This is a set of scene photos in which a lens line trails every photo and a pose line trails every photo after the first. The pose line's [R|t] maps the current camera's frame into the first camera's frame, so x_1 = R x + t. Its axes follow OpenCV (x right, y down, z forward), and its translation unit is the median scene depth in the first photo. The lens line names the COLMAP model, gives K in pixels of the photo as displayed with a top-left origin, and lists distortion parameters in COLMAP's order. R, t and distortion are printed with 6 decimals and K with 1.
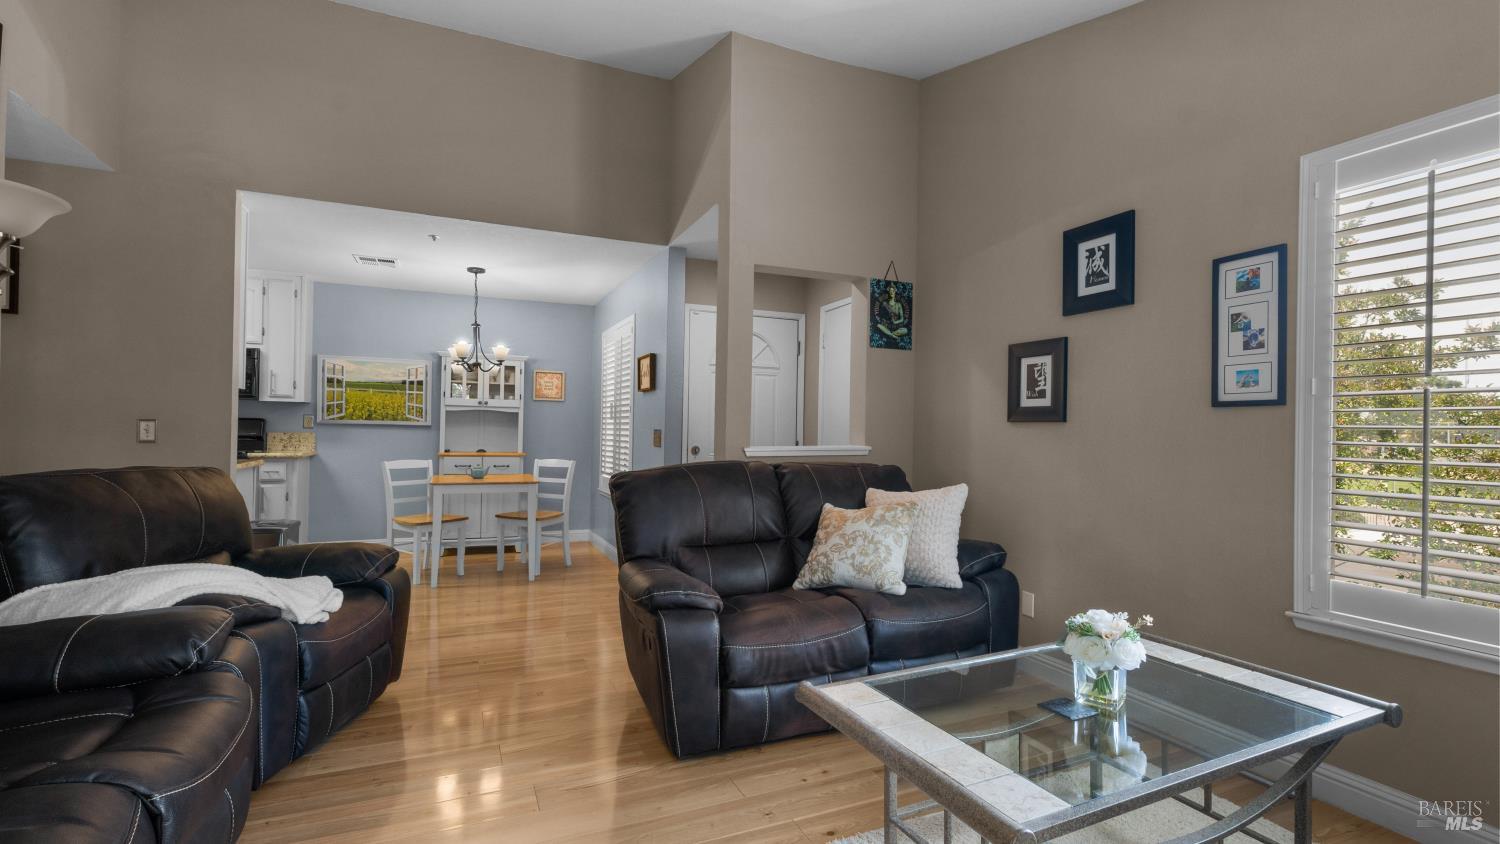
lens RADIAL K [[673.6, 0, 744.0], [0, 673.6, 425.0], [0, 0, 1]] dist [0.012577, -0.008315]
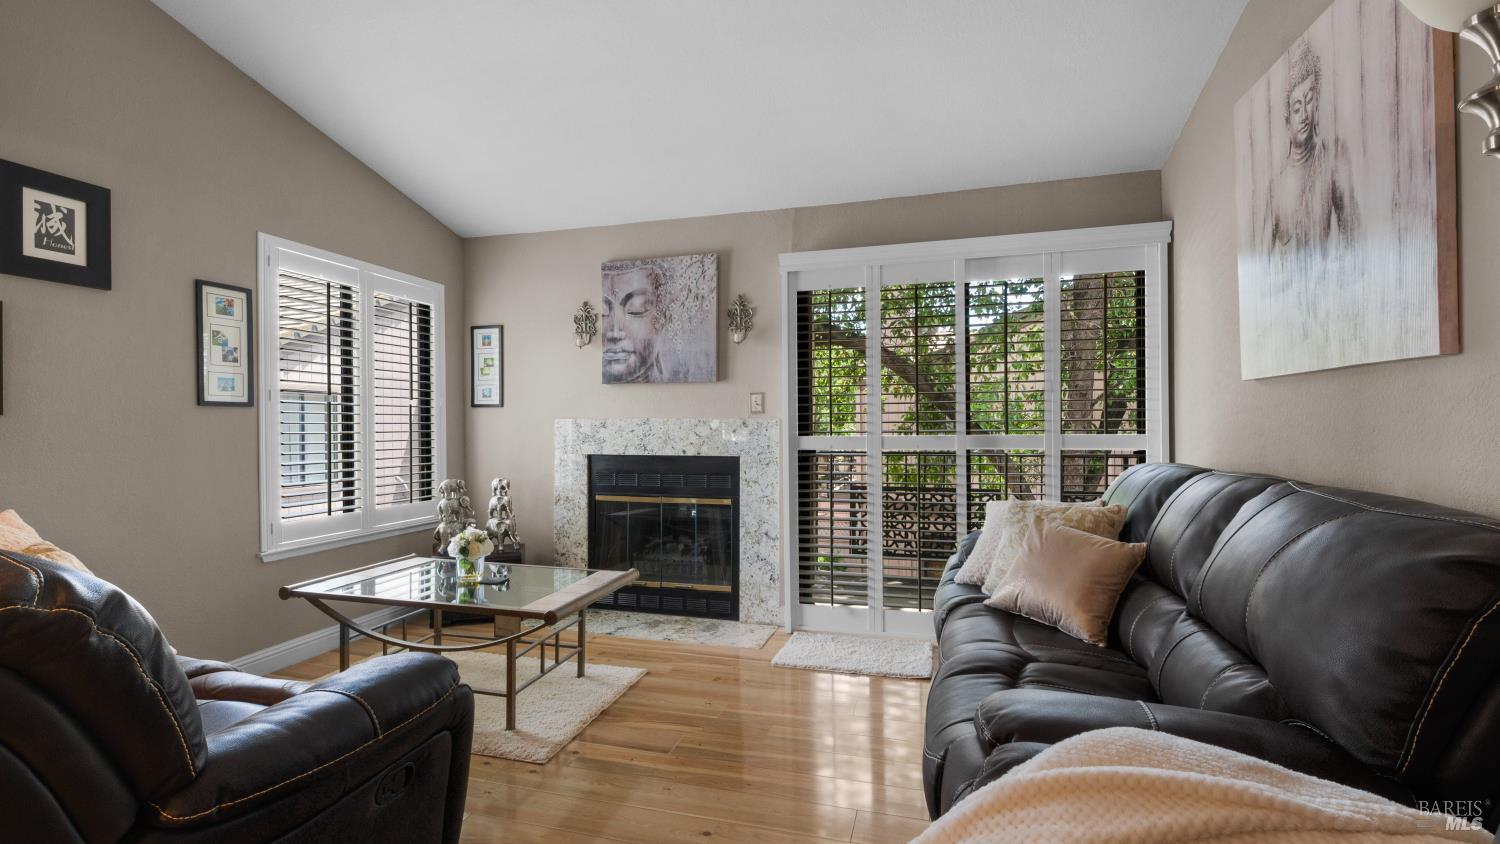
lens RADIAL K [[673.6, 0, 745.1], [0, 673.6, 427.8], [0, 0, 1]] dist [0.012577, -0.008315]
pose [[-0.768175, -0.010268, 0.640158, -0.482815], [-0.009673, 0.999943, 0.004432, -0.001357], [-0.640167, -0.002788, -0.768231, 0.797849]]
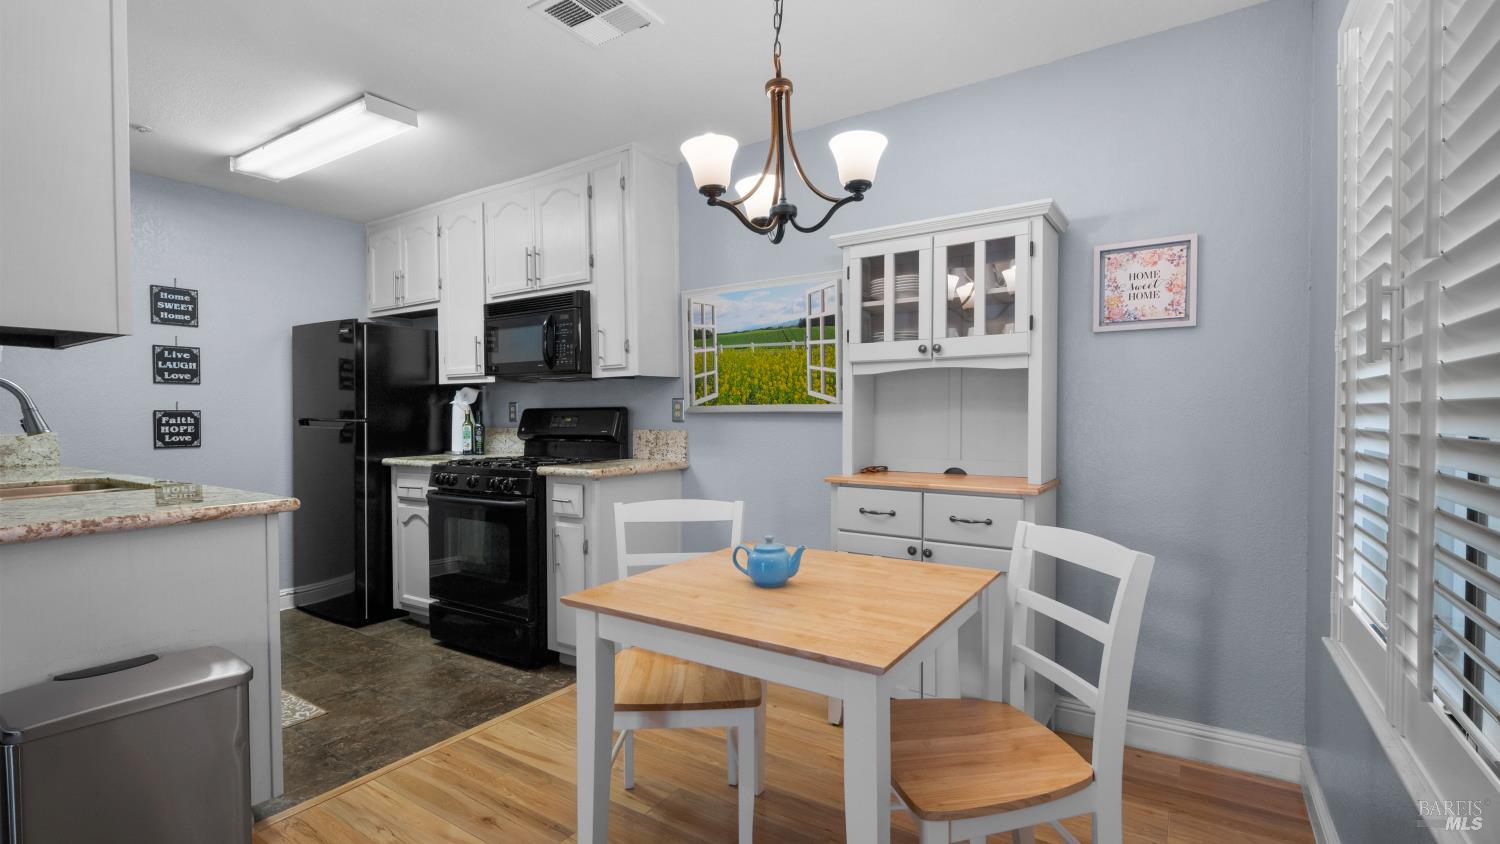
lens RADIAL K [[673.6, 0, 746.4], [0, 673.6, 429.0], [0, 0, 1]] dist [0.012577, -0.008315]
pose [[0.546581, -0.002703, -0.837402, -0.192550], [0.023969, 0.999636, 0.012418, 0.007903], [0.837063, -0.026859, 0.546447, 1.086896]]
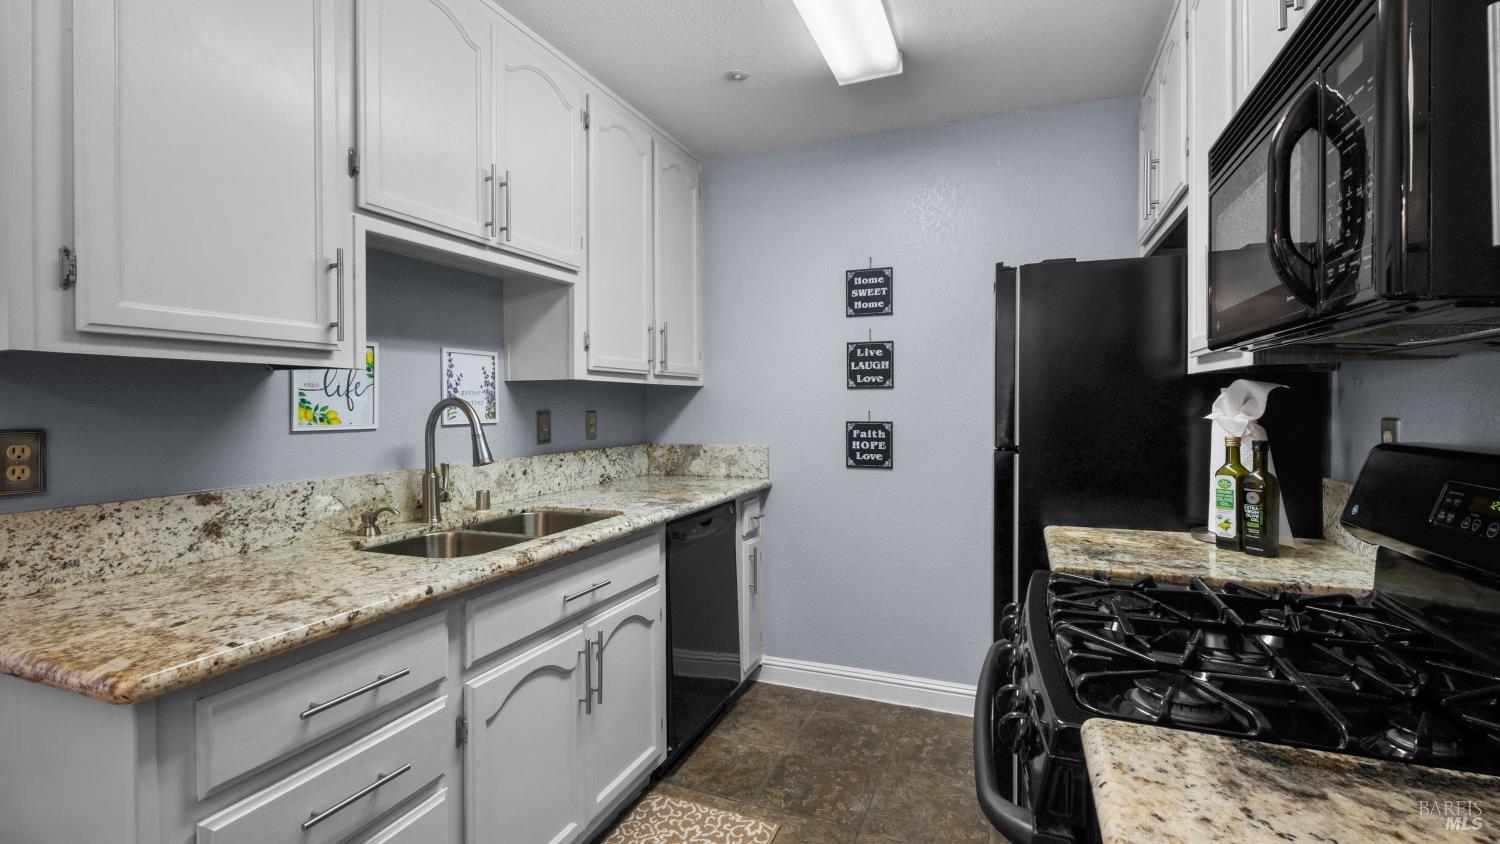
lens RADIAL K [[673.6, 0, 741.0], [0, 673.6, 411.2], [0, 0, 1]] dist [0.012577, -0.008315]
pose [[-0.725263, -0.007964, -0.688426, -0.763471], [-0.001363, 0.999948, -0.010132, -0.027330], [0.688471, -0.006410, -0.725236, 1.373809]]
